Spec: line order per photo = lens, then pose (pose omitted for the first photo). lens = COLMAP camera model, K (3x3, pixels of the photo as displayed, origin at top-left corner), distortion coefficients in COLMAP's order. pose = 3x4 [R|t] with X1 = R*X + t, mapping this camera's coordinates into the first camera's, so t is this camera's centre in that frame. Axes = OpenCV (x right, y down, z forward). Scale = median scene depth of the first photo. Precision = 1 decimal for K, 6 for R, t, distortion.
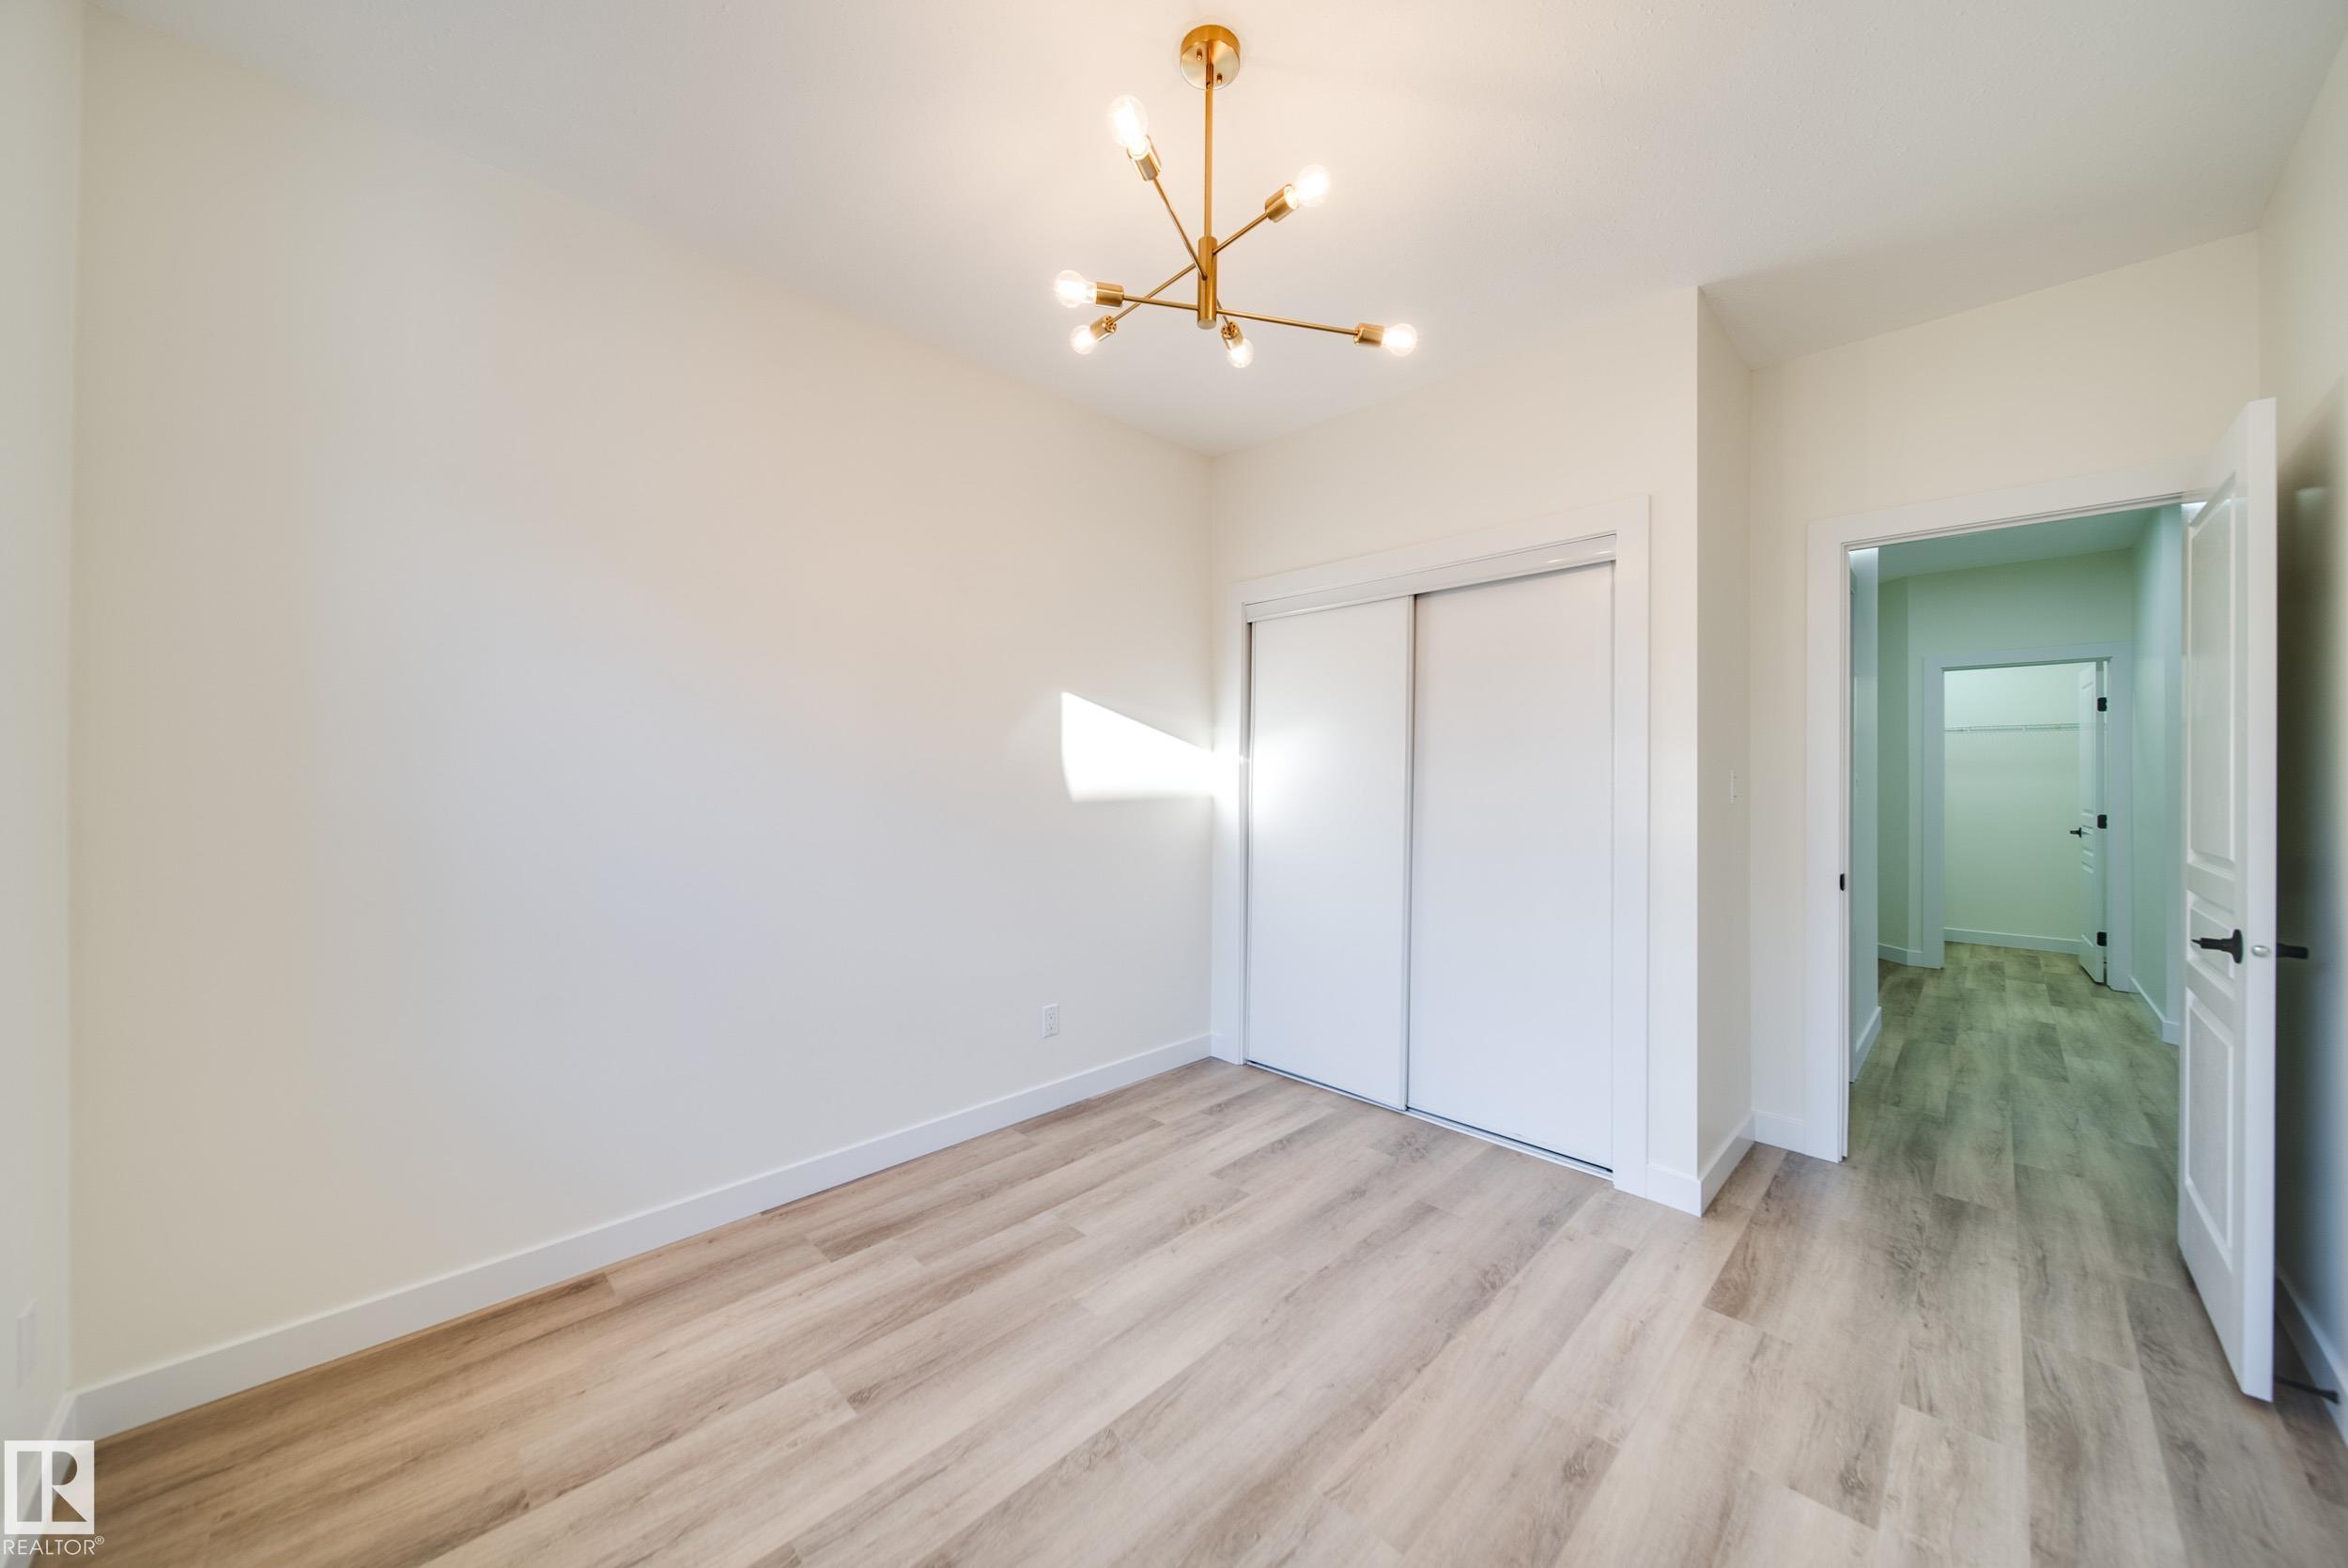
lens RADIAL K [[827.1, 0, 1159.4], [0, 827.1, 774.4], [0, 0, 1]] dist [0.000704, -0.001937]
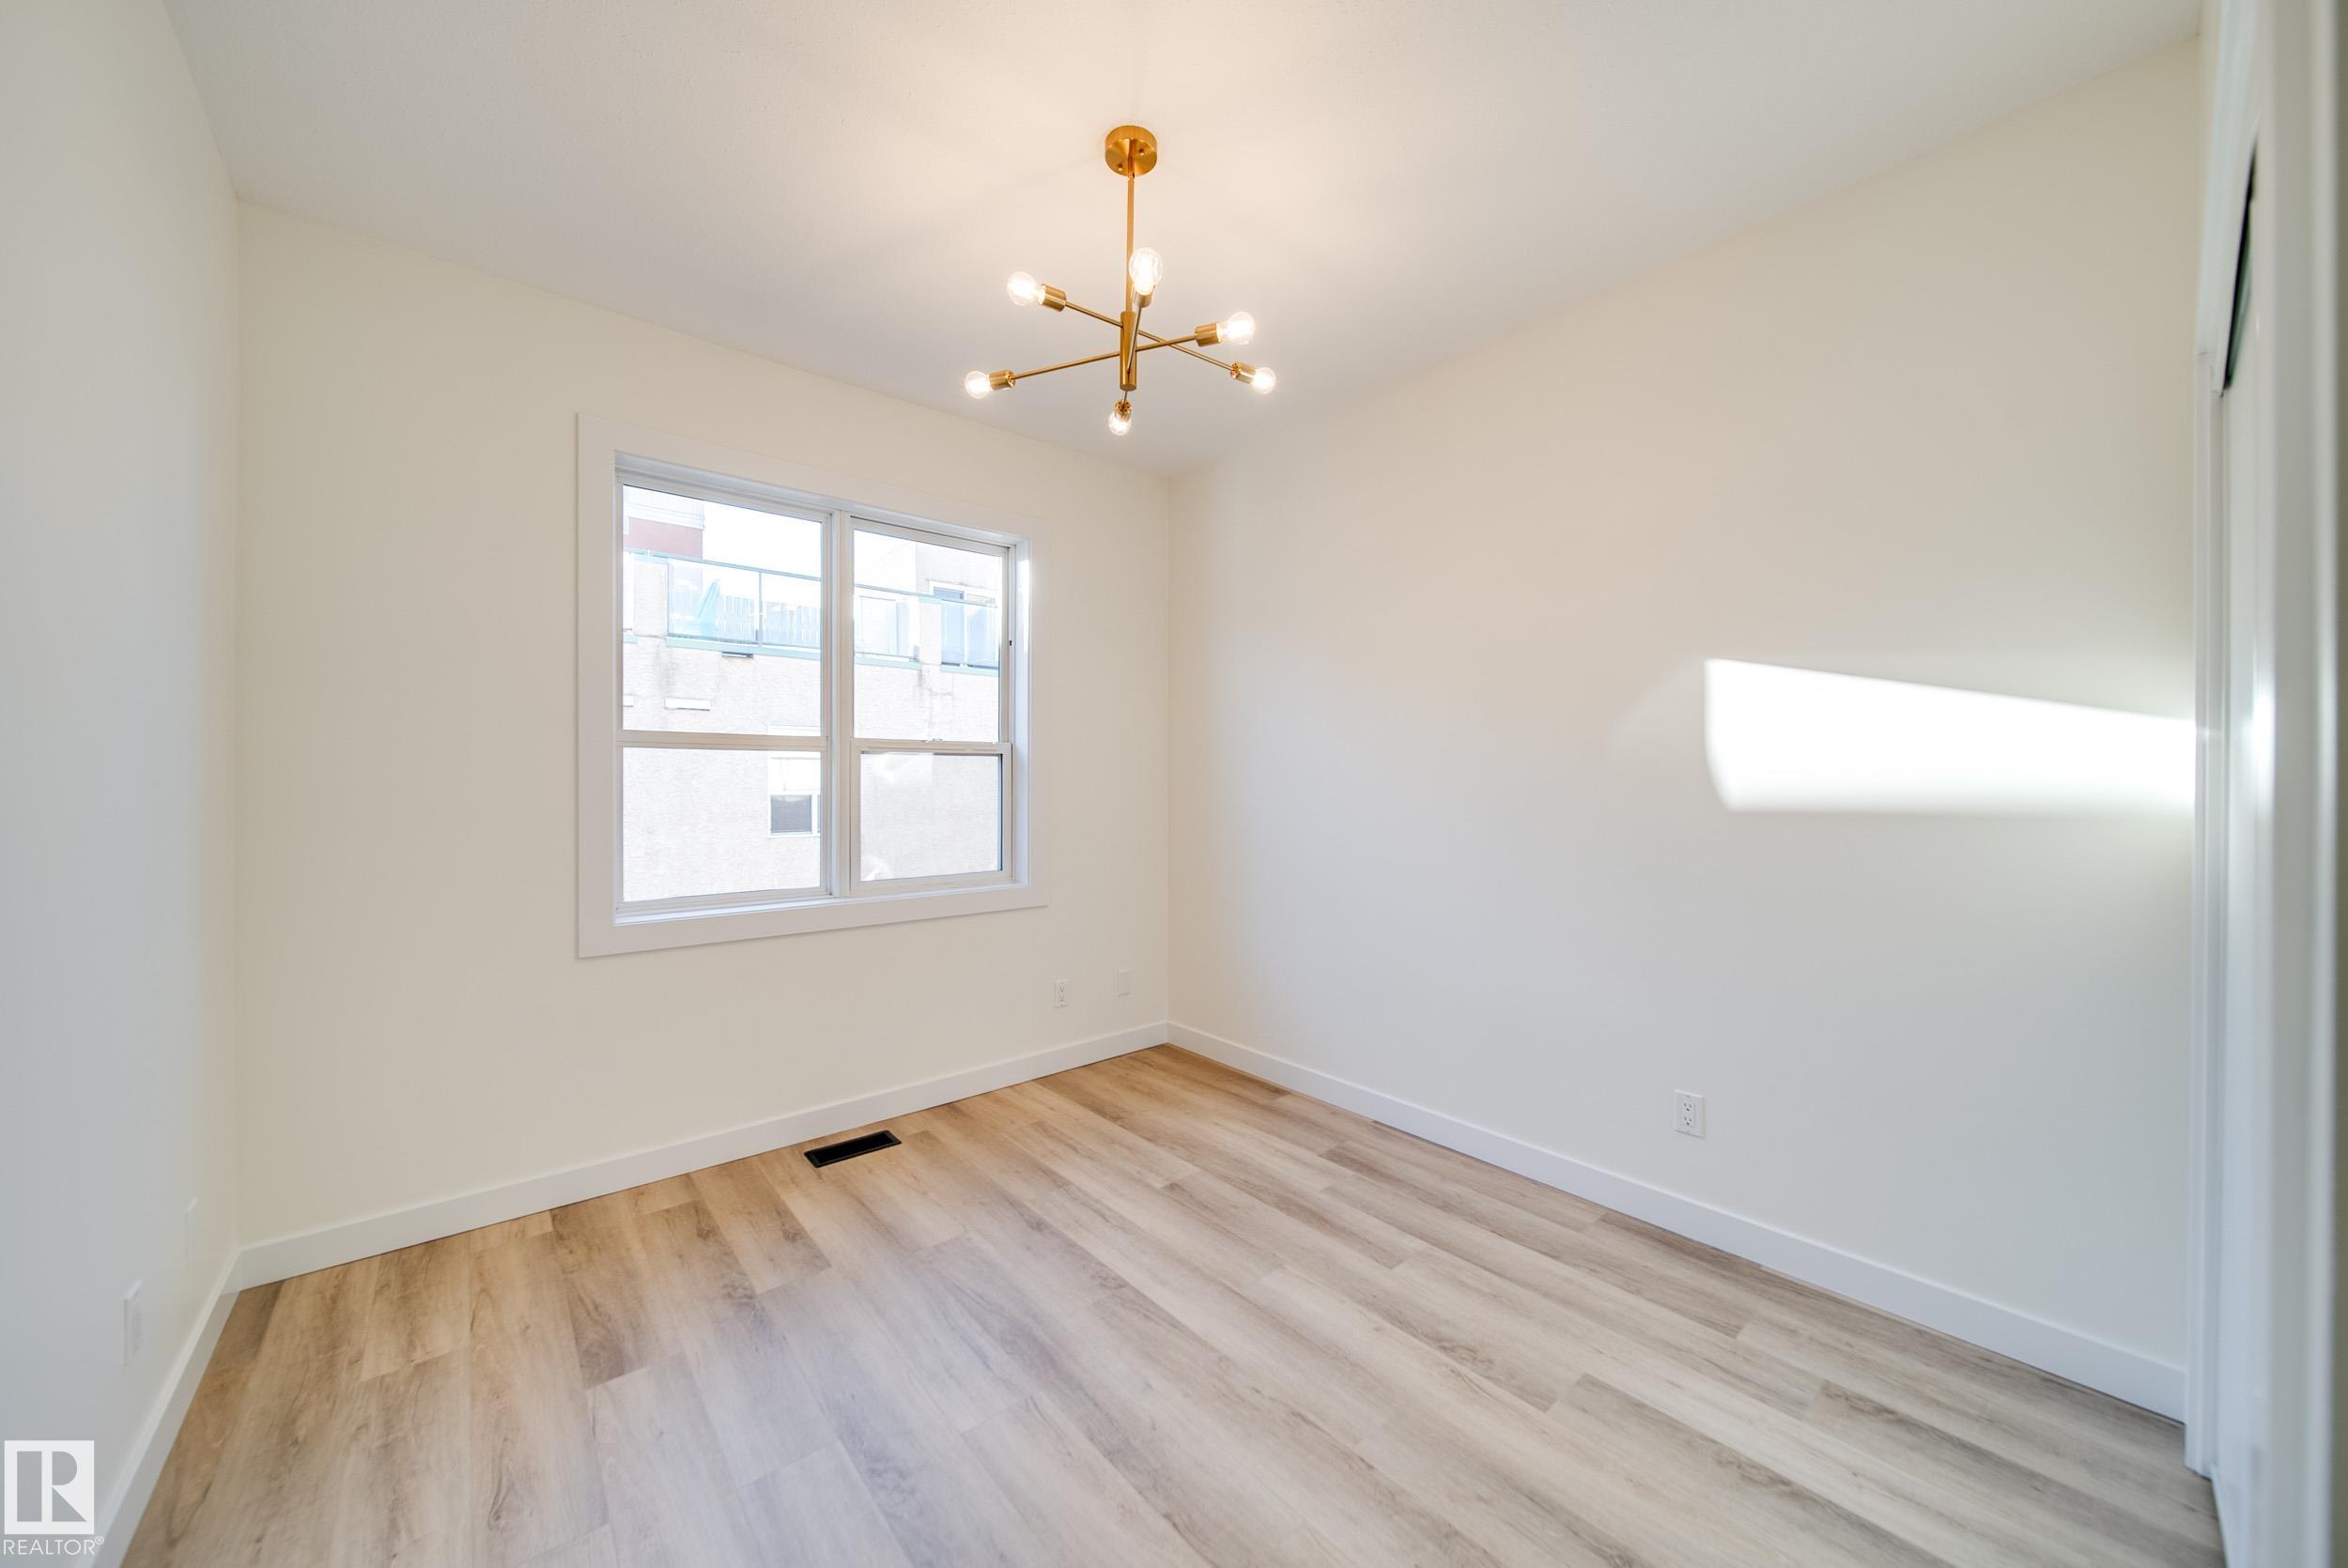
lens RADIAL K [[845.3, 0, 1174.9], [0, 845.3, 785.3], [0, 0, 1]] dist [-0.006368, -0.000142]
pose [[-0.082808, 0.001795, -0.996564, 0.899328], [0.002982, 0.999994, 0.001553, 0.012943], [0.996561, -0.002843, -0.082813, 0.865448]]
